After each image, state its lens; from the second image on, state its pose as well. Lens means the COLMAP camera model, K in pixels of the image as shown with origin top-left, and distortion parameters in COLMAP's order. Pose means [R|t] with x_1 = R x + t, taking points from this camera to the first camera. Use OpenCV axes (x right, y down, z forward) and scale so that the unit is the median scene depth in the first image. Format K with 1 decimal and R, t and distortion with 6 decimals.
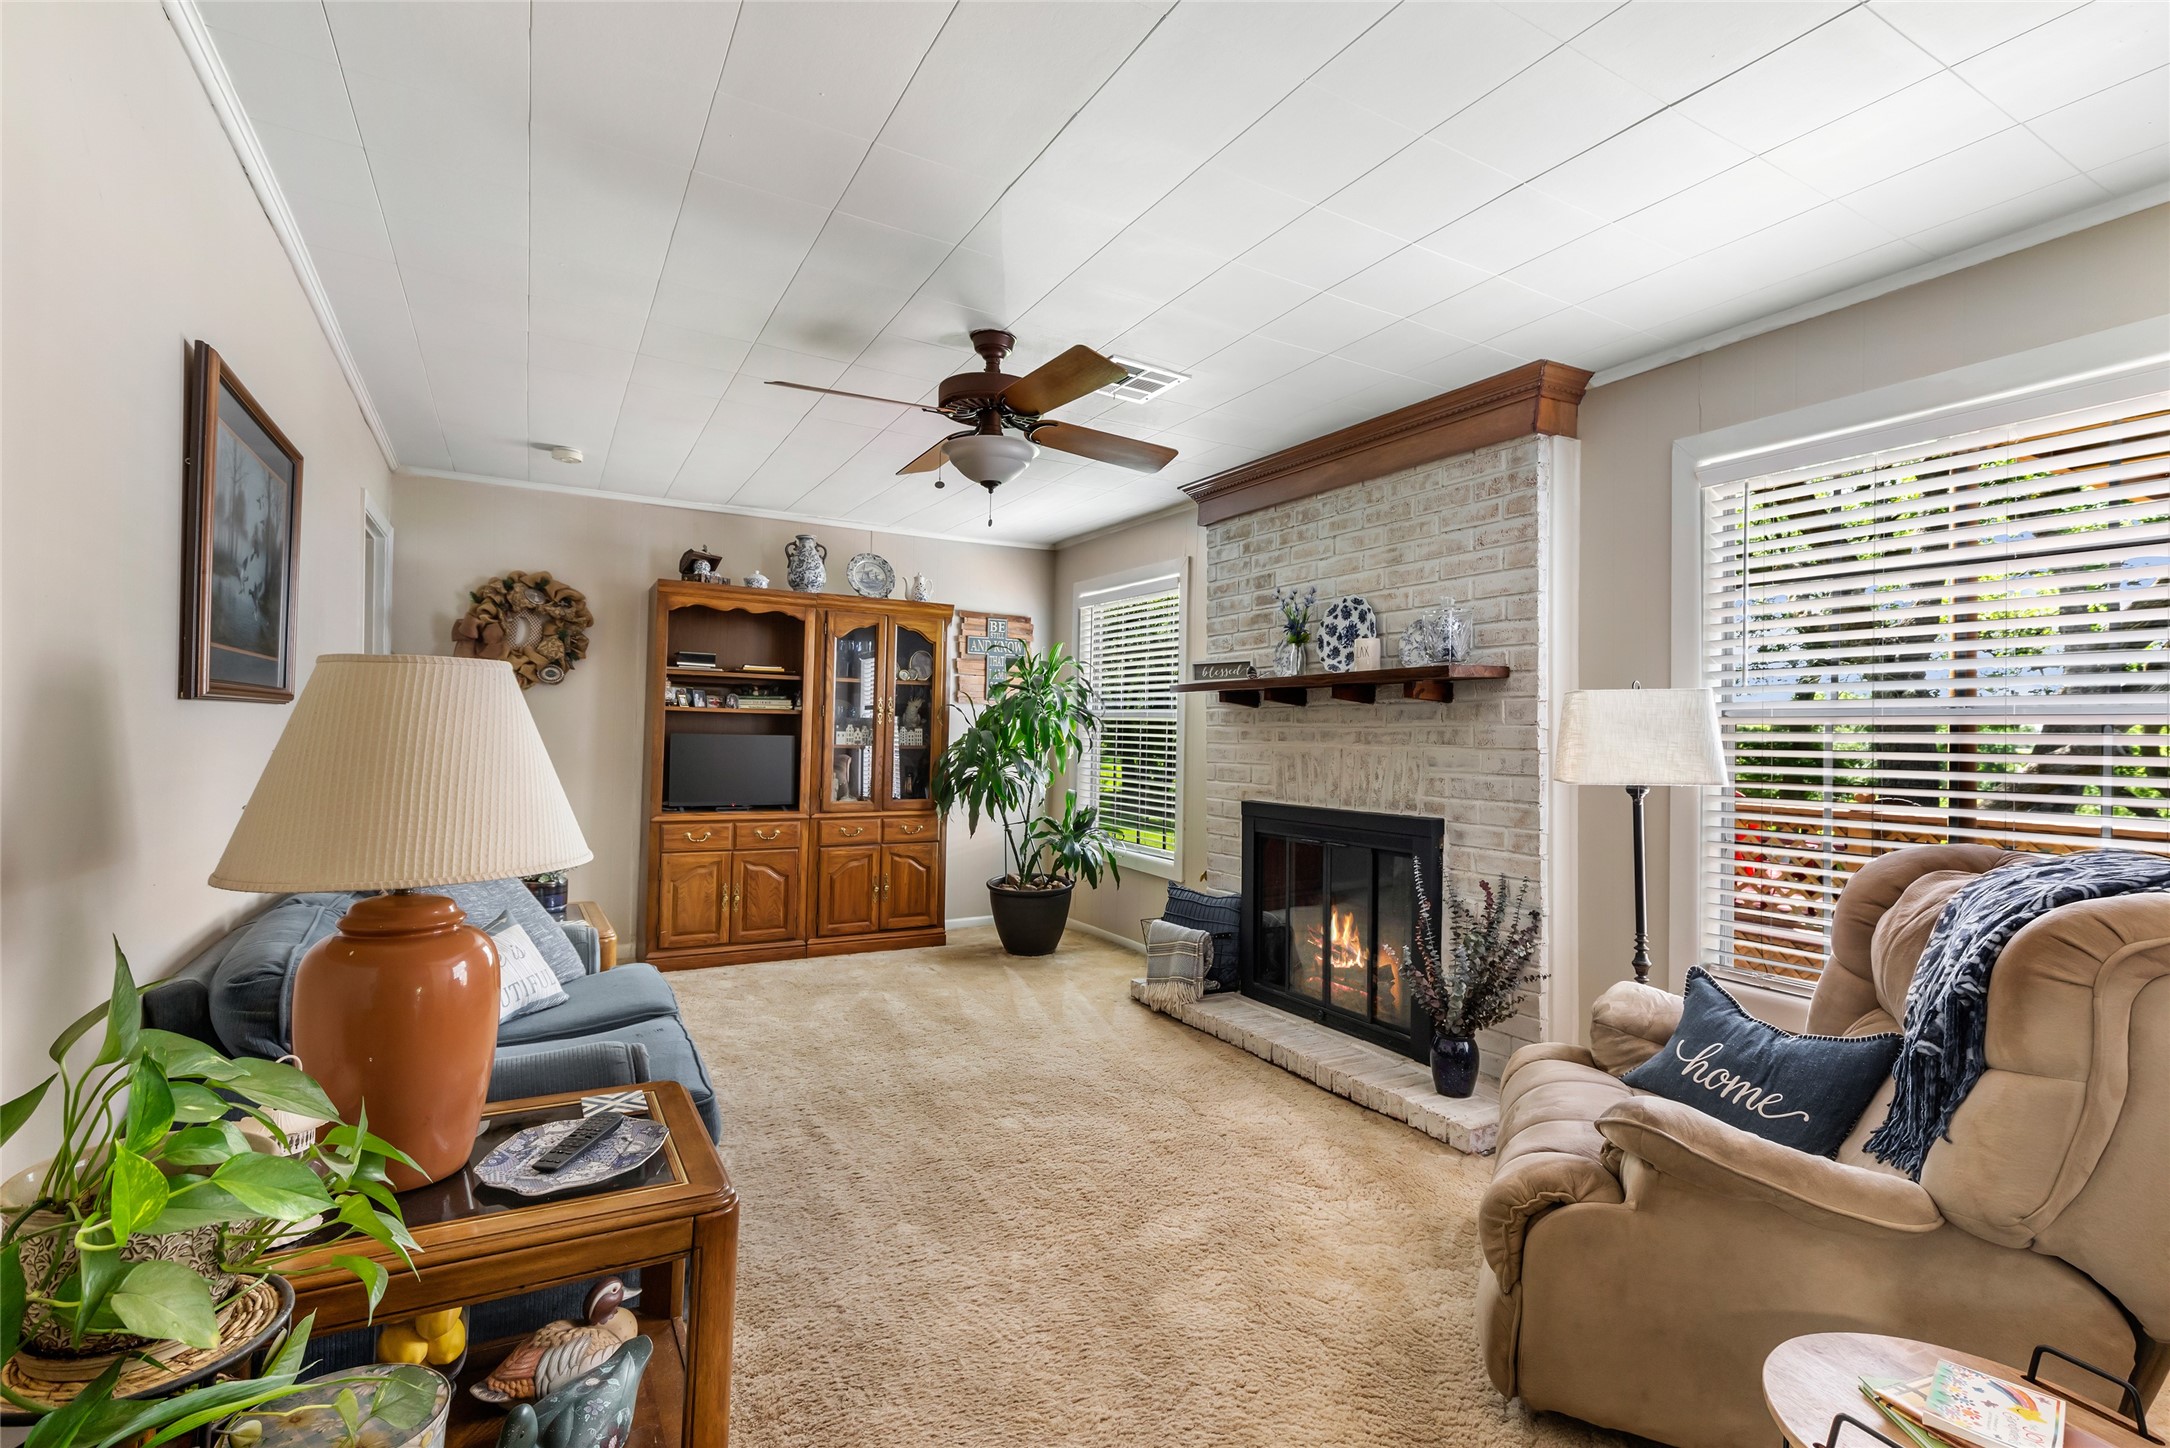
lens RADIAL K [[995.5, 0, 1085.0], [0, 995.5, 724.0], [0, 0, 1]] dist [-0.000383, -0.000069]
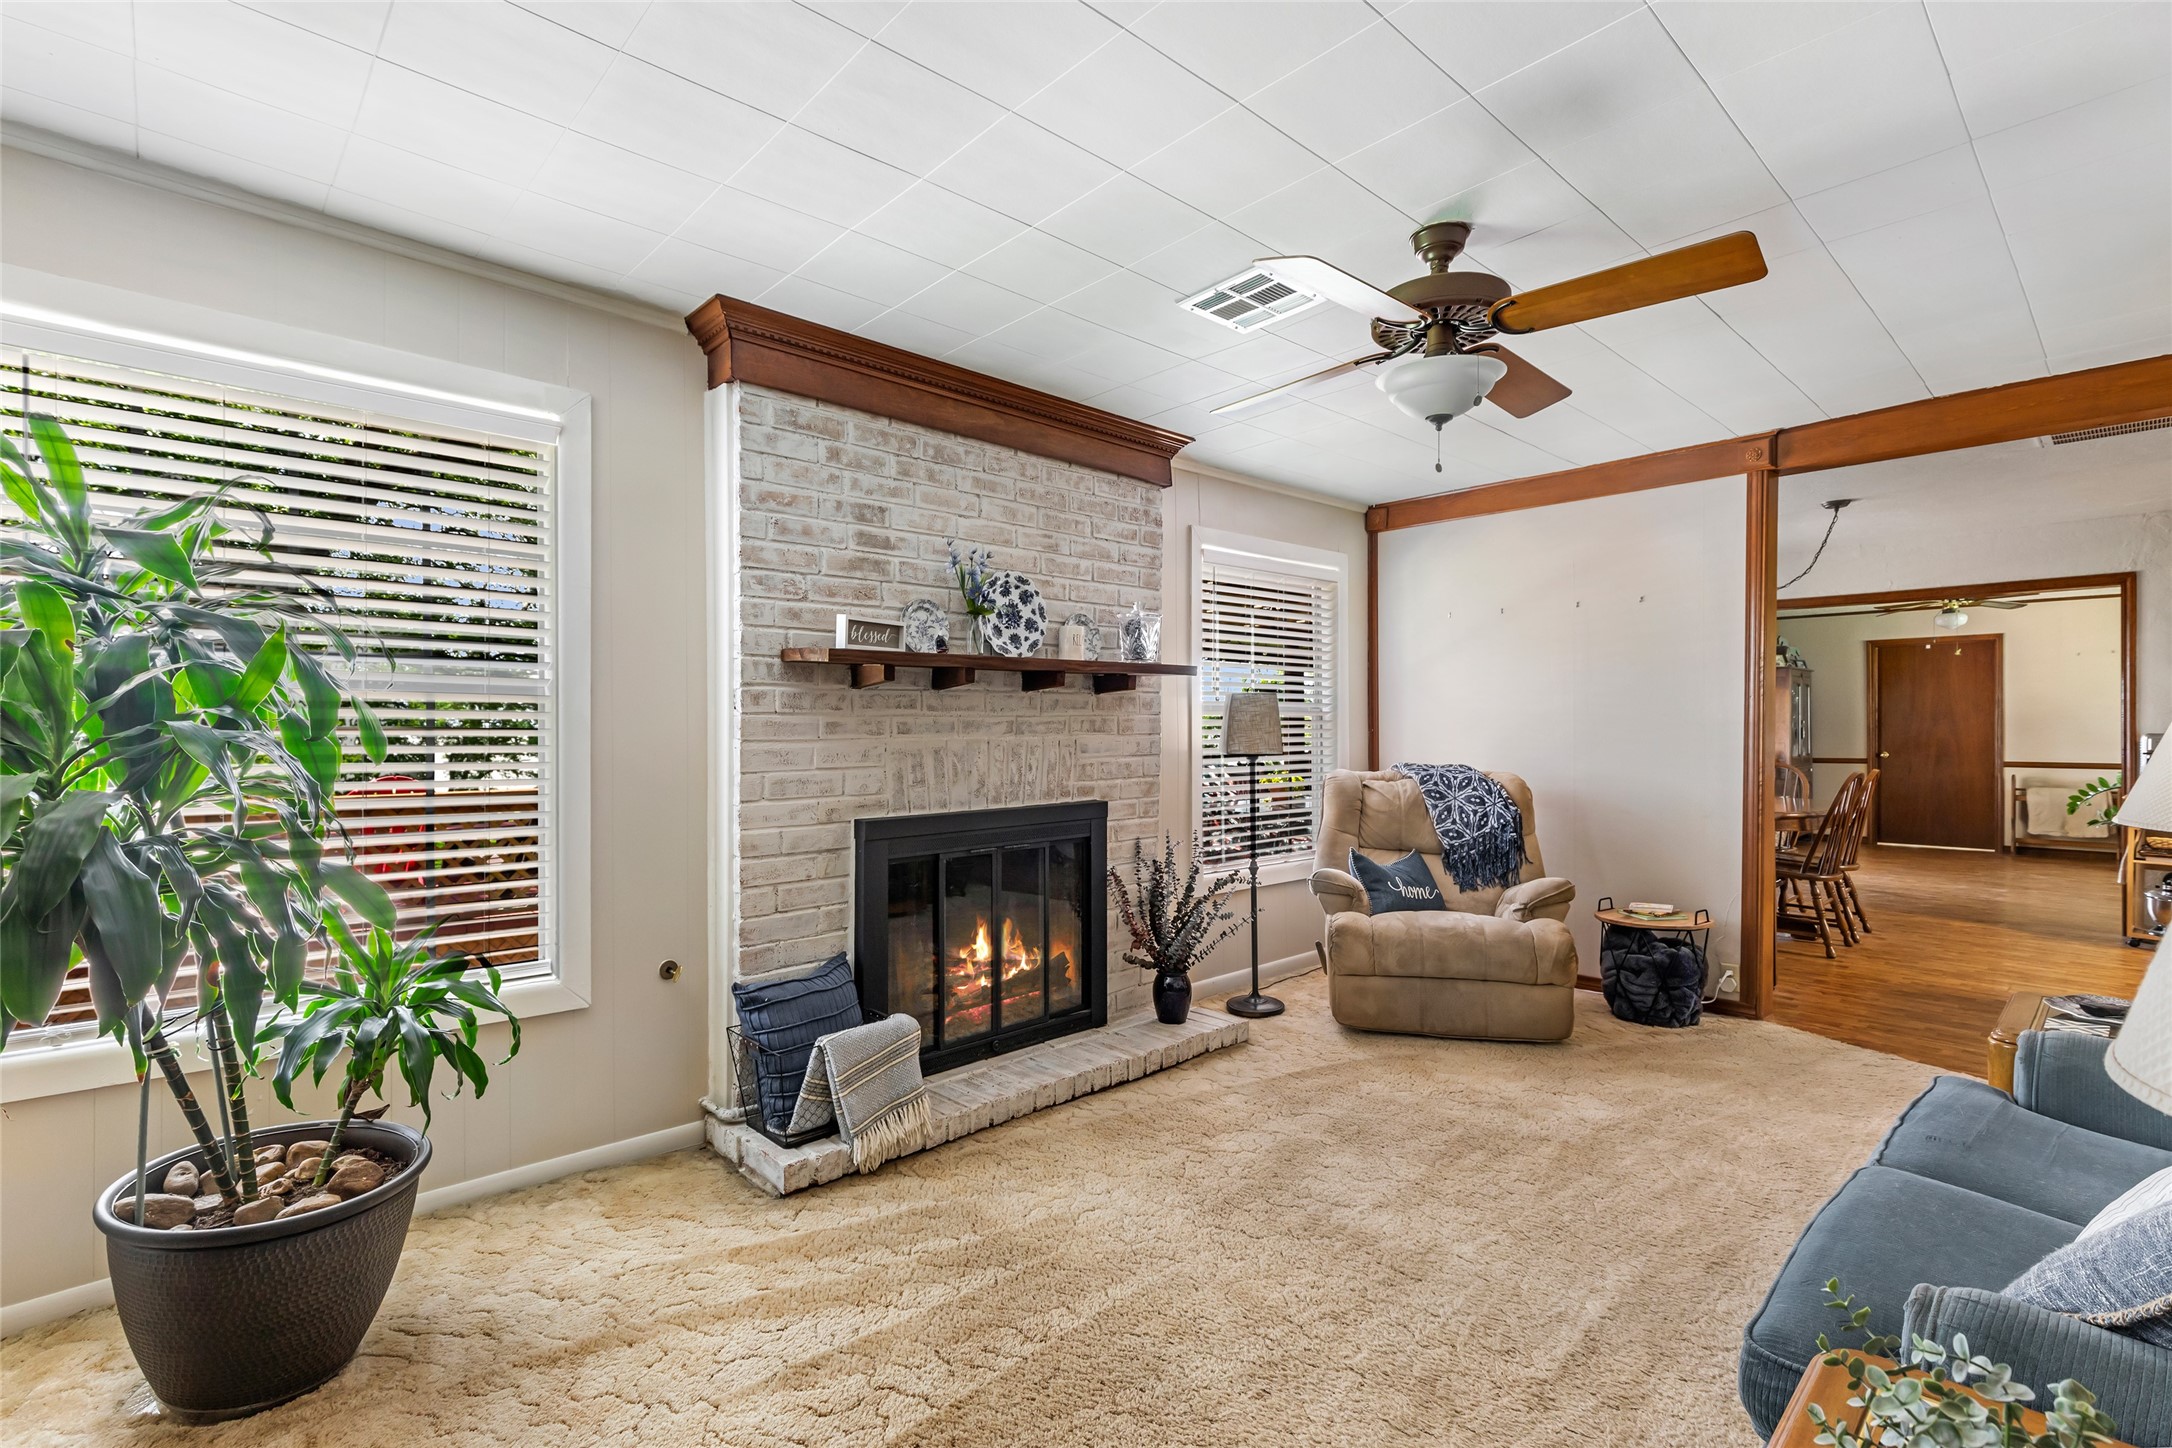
lens RADIAL K [[996.5, 0, 1086.0], [0, 996.5, 724.0], [0, 0, 1]] dist [-0.000383, -0.000069]
pose [[-0.236740, -0.018666, 0.971394, -0.644220], [-0.013044, 0.999786, 0.016032, -0.005316], [-0.971486, -0.008875, -0.236932, 1.164813]]
